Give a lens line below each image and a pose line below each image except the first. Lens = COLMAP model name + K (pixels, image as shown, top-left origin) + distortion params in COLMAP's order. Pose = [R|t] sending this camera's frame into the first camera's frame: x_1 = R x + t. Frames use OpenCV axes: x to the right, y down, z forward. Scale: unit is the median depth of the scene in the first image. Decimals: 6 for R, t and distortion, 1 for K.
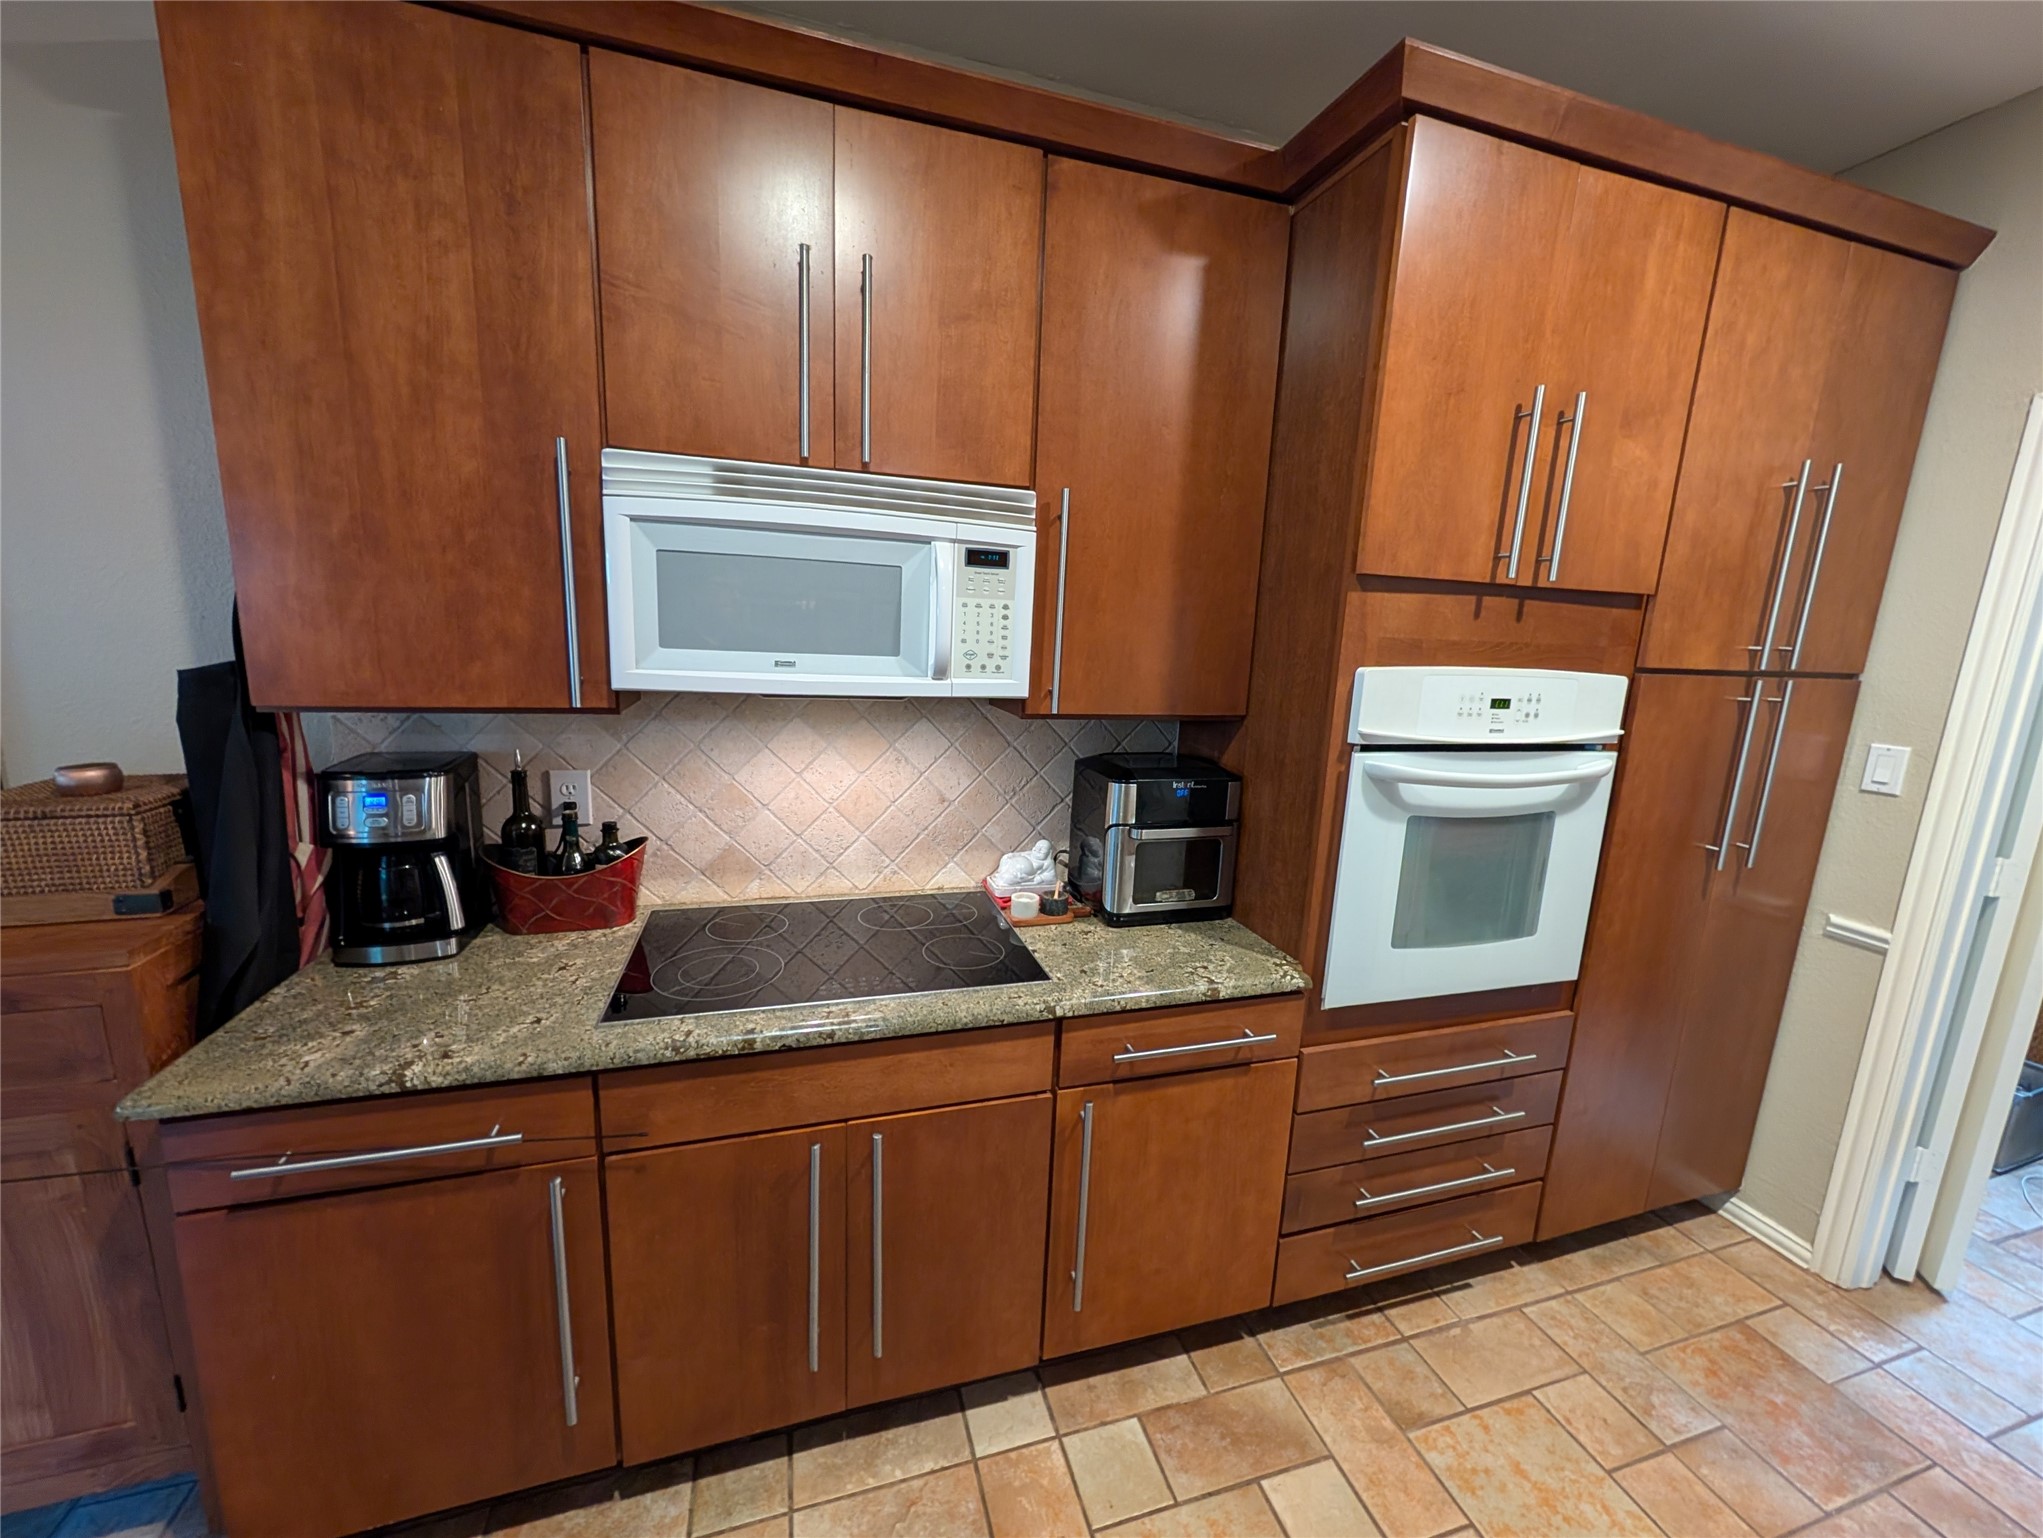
lens RADIAL K [[767.8, 0, 1021.5], [0, 767.8, 769.0], [0, 0, 1]] dist [-0.002191, -0.000317]
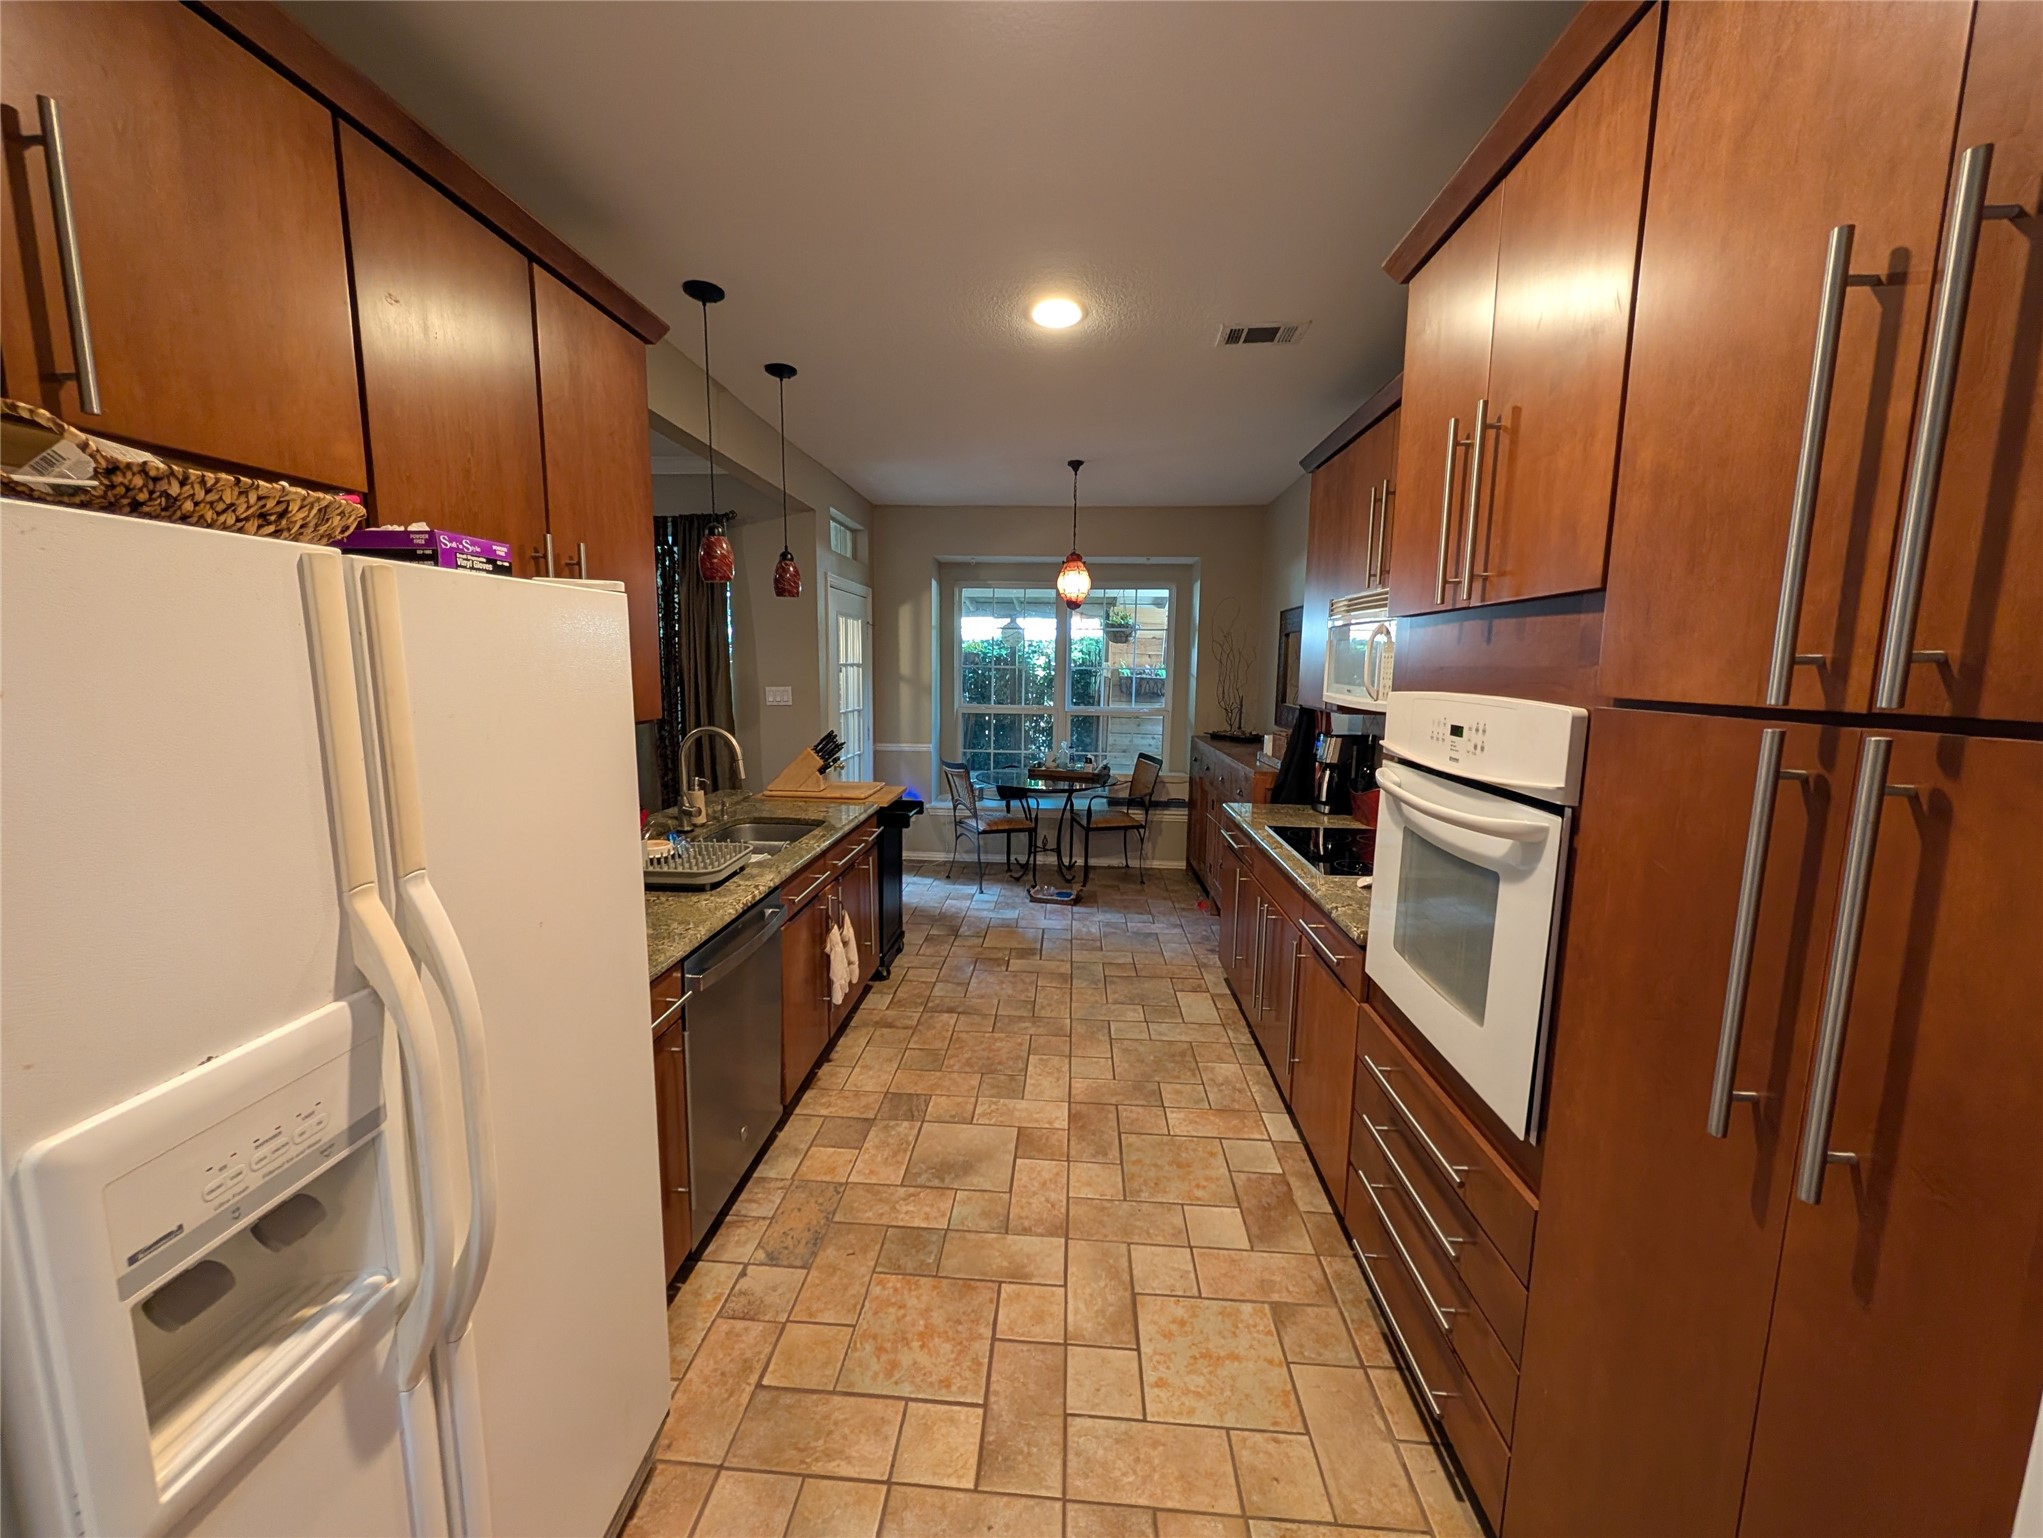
lens RADIAL K [[767.8, 0, 1021.5], [0, 767.8, 769.0], [0, 0, 1]] dist [-0.002191, -0.000317]
pose [[-0.349675, 0.085326, -0.932978, 1.643375], [-0.190562, 0.968548, 0.160001, -0.085650], [0.917286, 0.233738, -0.322417, 0.794329]]
